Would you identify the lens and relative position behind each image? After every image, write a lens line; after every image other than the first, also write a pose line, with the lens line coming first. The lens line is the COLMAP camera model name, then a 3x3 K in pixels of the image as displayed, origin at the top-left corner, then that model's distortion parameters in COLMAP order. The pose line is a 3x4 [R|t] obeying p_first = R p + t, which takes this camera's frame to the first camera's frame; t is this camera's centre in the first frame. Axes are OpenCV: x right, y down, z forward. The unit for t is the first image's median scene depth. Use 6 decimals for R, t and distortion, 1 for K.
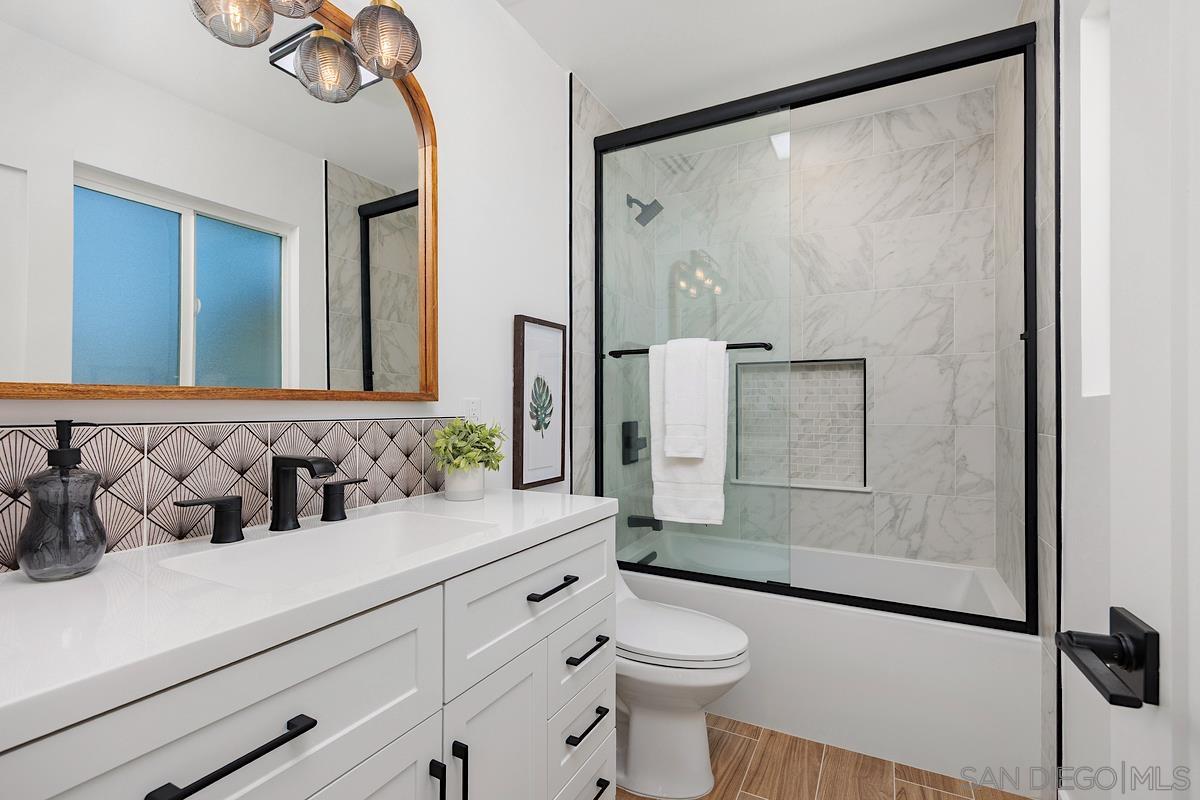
lens RADIAL K [[544.5, 0, 600.8], [0, 544.5, 402.3], [0, 0, 1]] dist [0.003929, 0.000264]
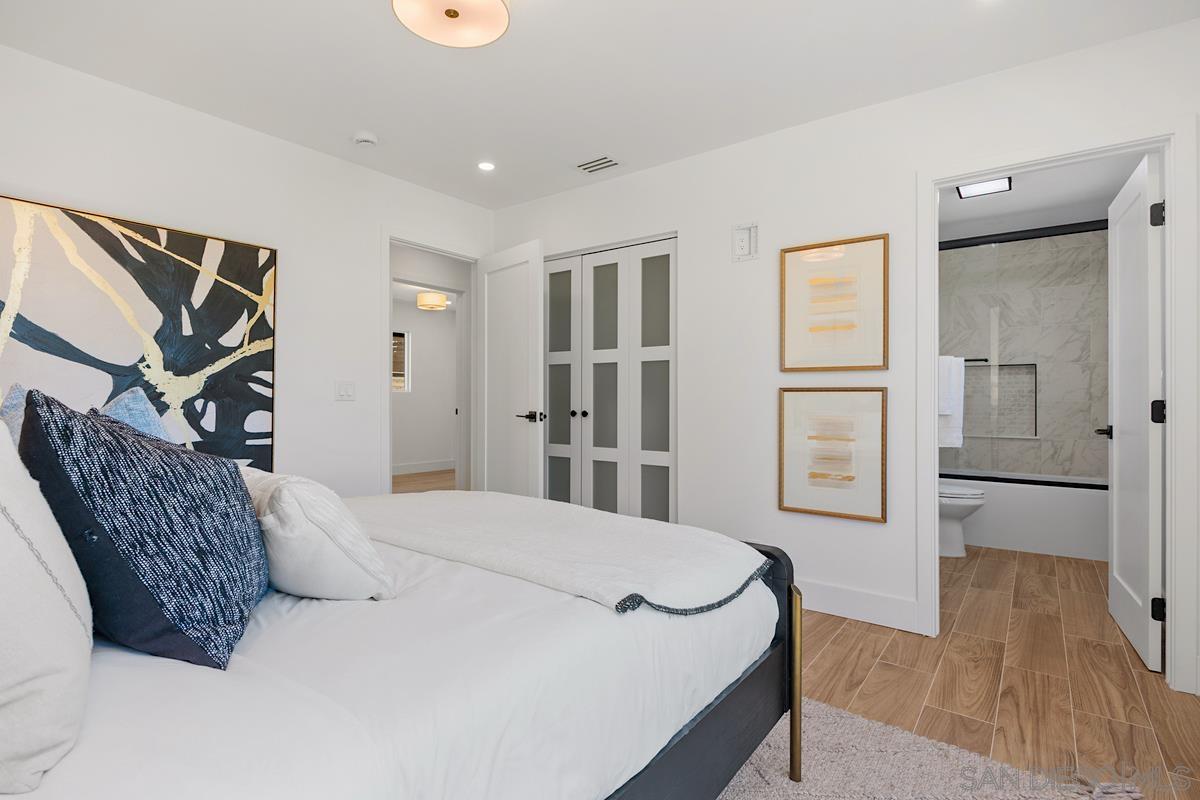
lens RADIAL K [[593.2, 0, 601.8], [0, 593.2, 395.1], [0, 0, 1]] dist [0.003327, -0.000038]
pose [[0.989164, 0.003475, -0.146776, -0.652028], [-0.004048, 0.999985, -0.003607, 0.034735], [0.146761, 0.004162, 0.989163, -1.162128]]
